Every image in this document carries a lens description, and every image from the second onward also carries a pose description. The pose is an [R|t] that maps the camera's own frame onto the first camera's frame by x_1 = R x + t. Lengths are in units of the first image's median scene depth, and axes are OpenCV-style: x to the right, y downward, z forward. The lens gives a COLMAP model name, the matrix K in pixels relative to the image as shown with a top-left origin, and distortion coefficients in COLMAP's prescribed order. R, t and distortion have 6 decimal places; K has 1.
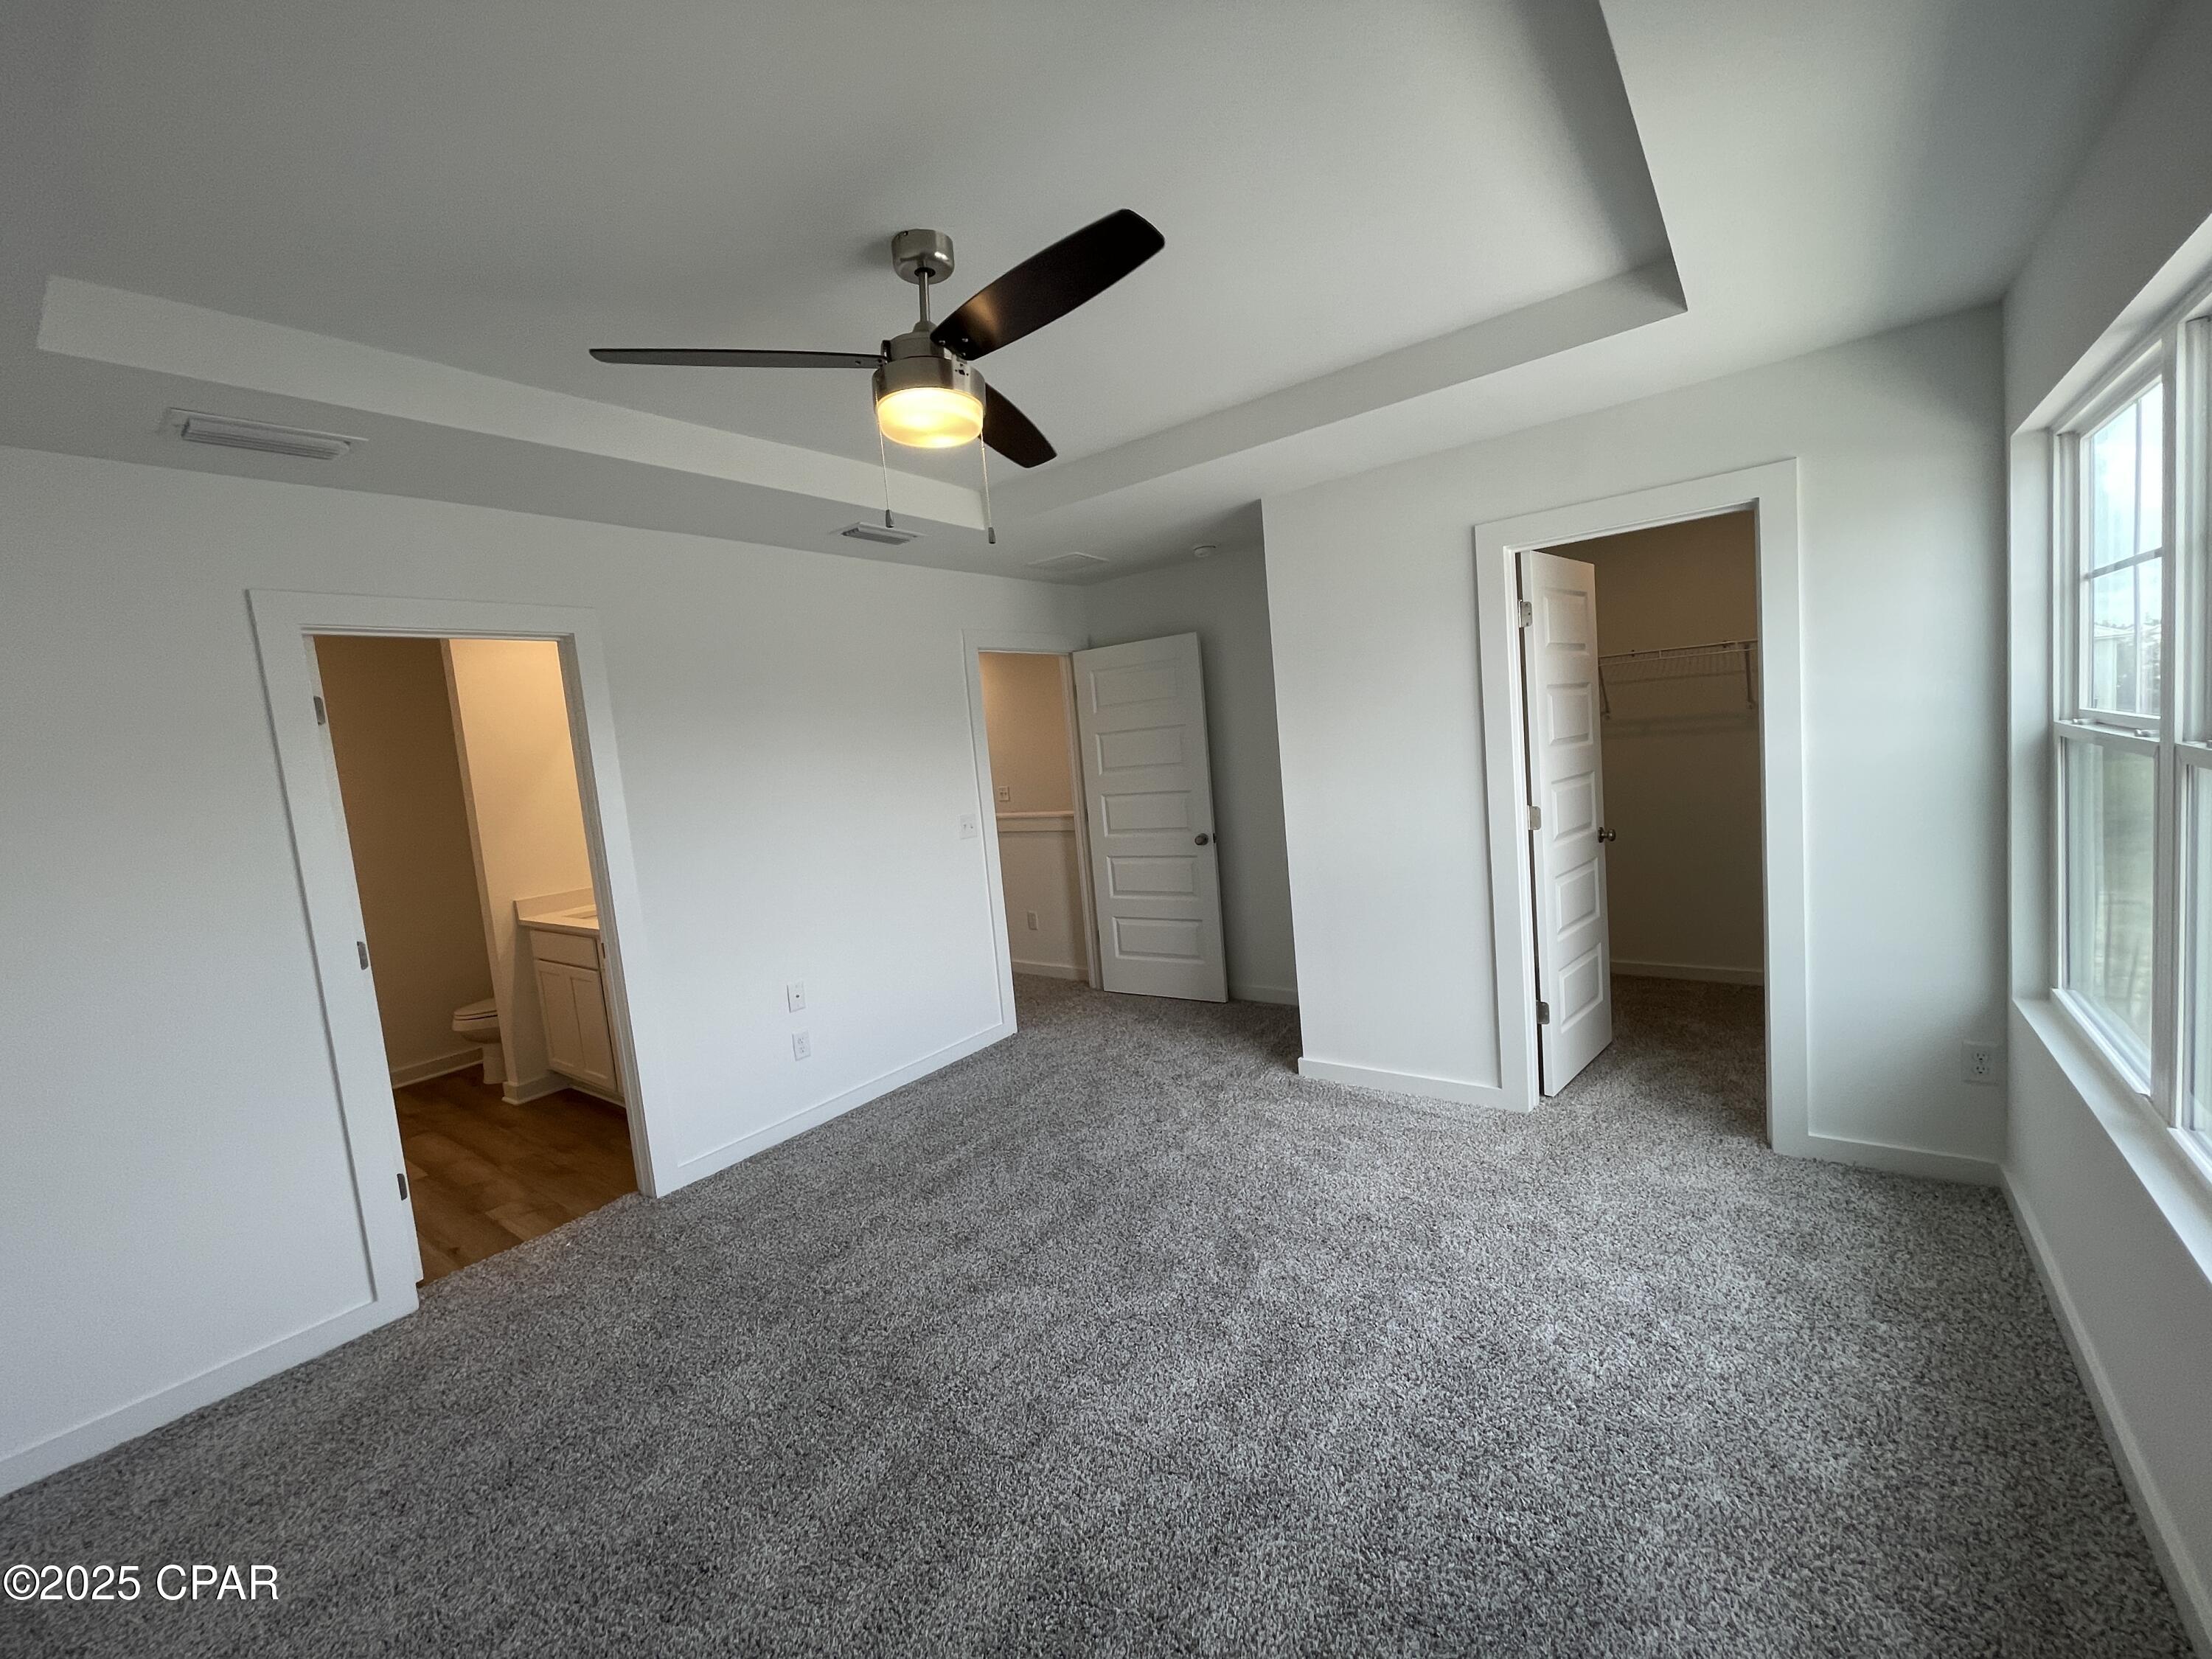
lens RADIAL K [[900.5, 0, 1106.0], [0, 900.5, 829.5], [0, 0, 1]] dist [0.004081, 0.000688]
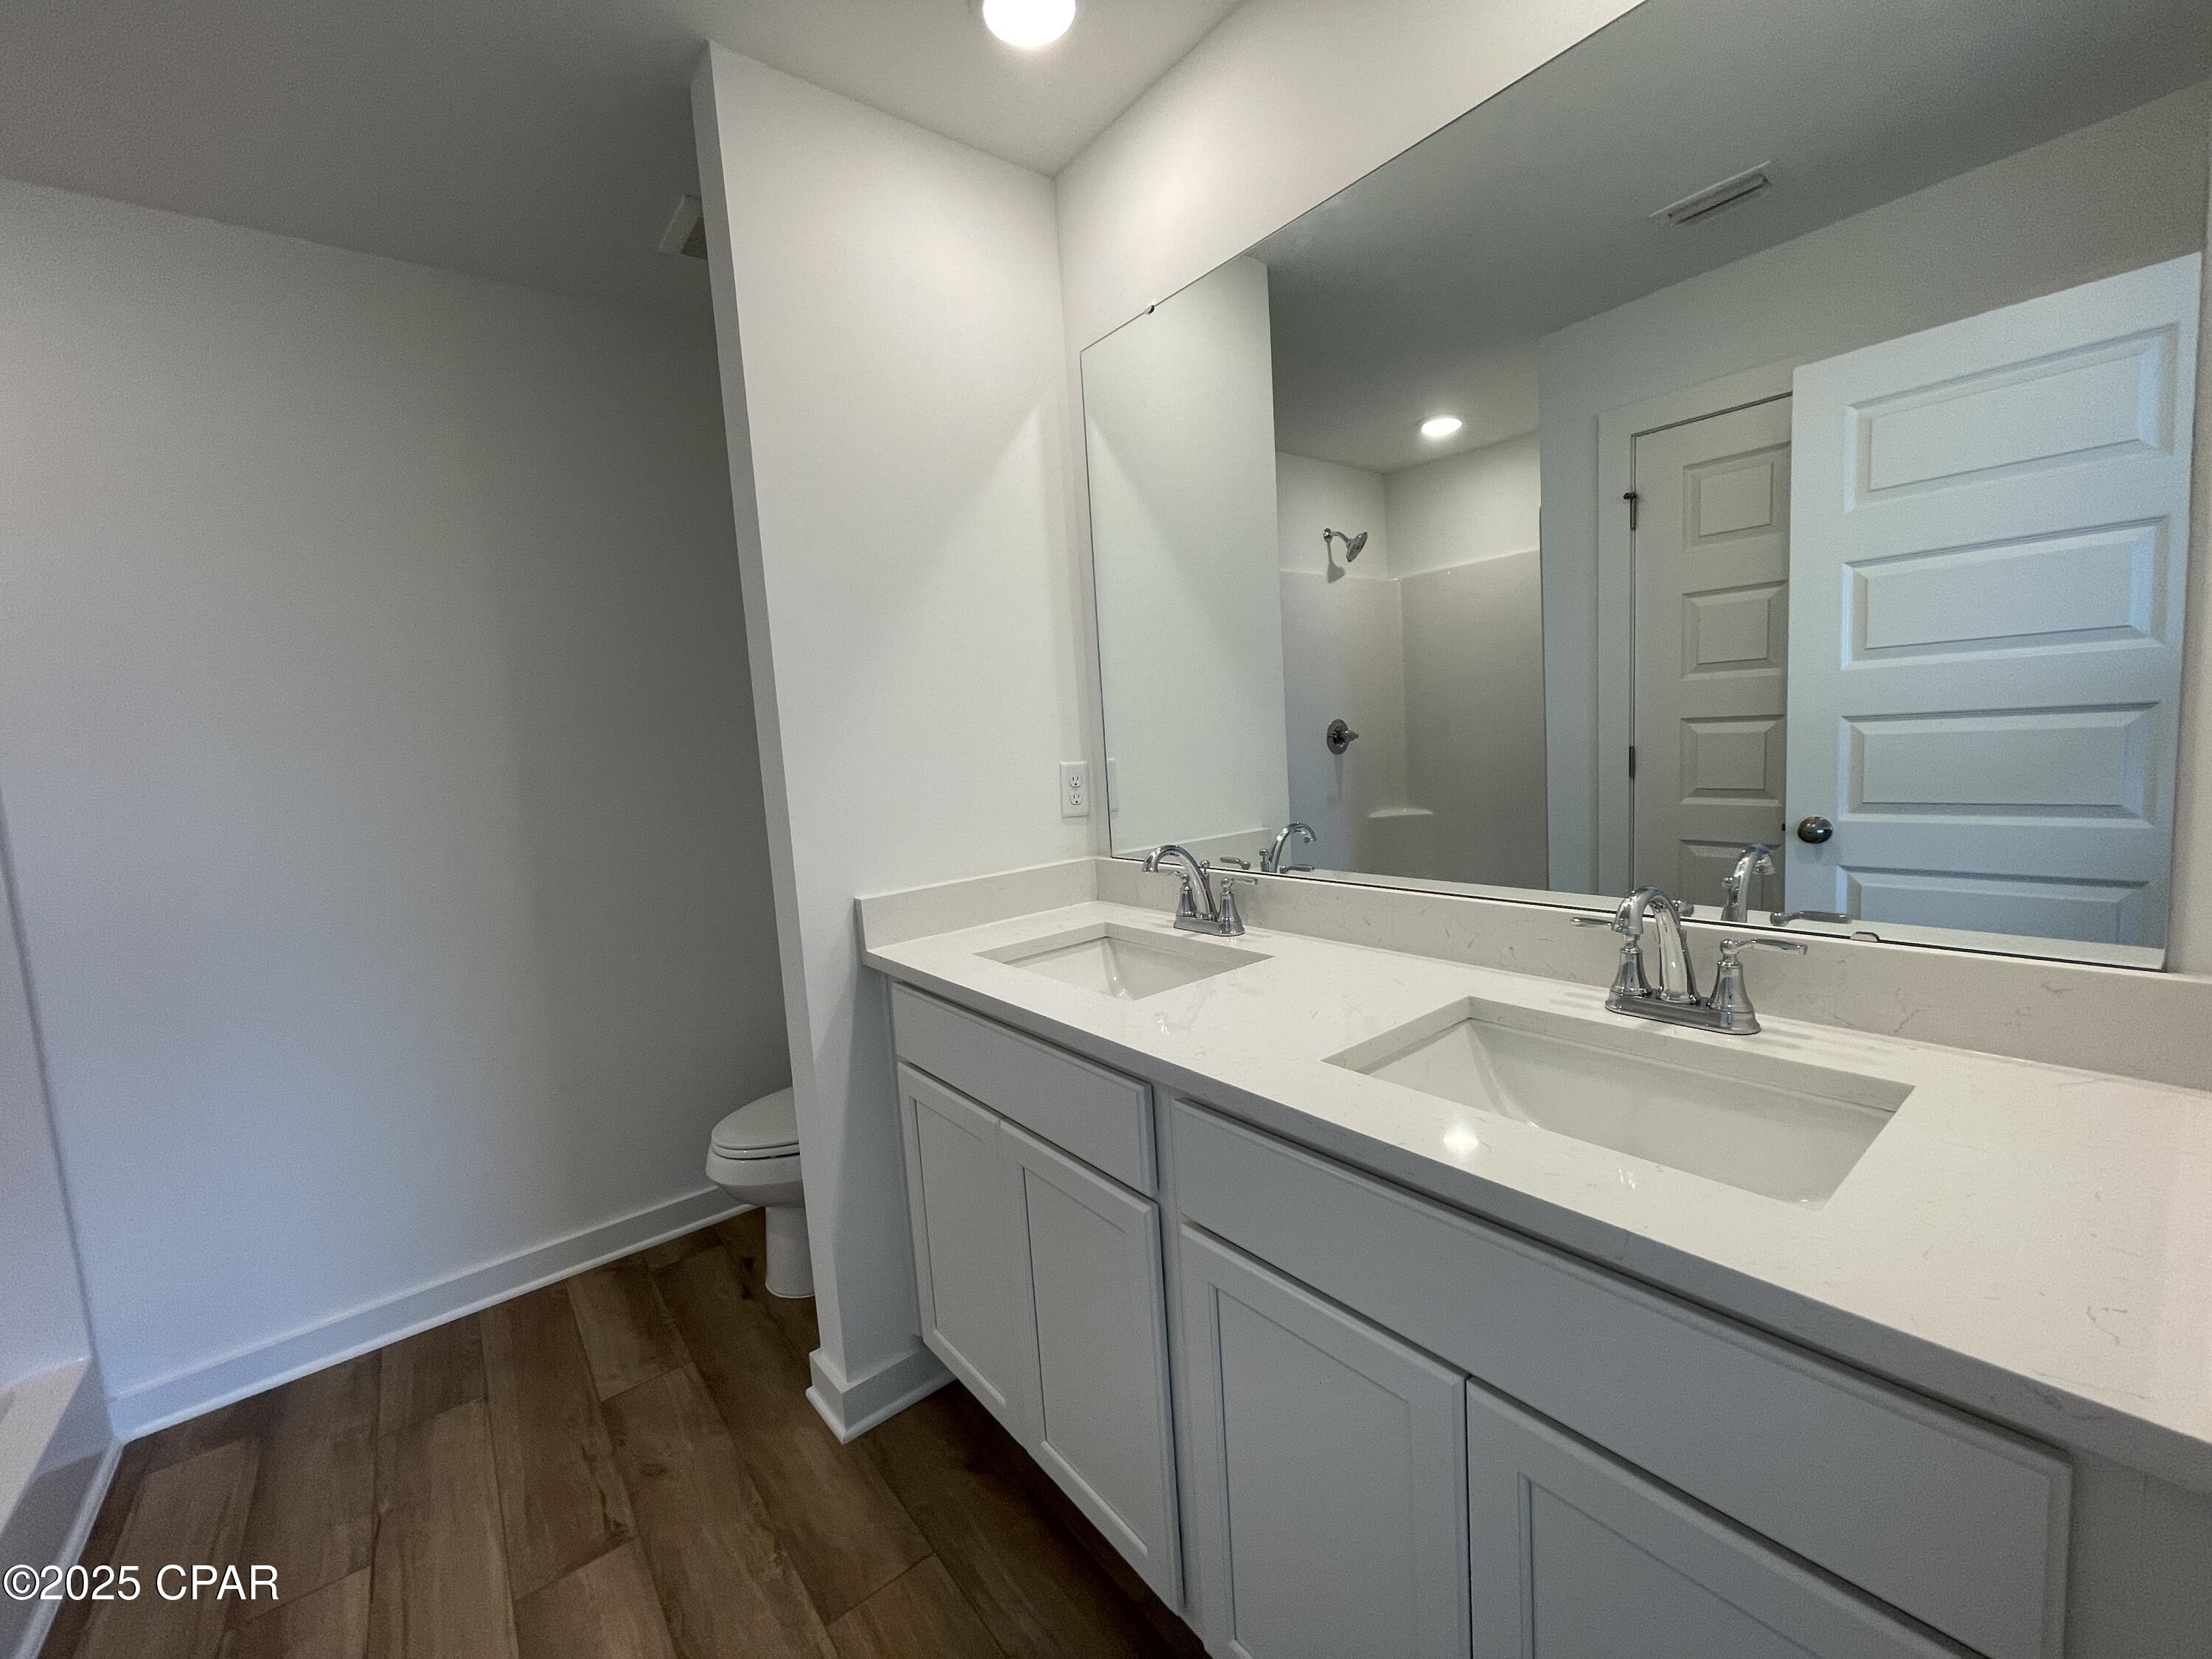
lens RADIAL K [[900.5, 0, 1106.0], [0, 900.5, 829.5], [0, 0, 1]] dist [0.004081, 0.000688]
pose [[0.967380, 0.052521, -0.247824, -0.465215], [-0.043855, 0.998222, 0.040362, 0.031908], [0.249503, -0.028177, 0.967964, 0.669294]]
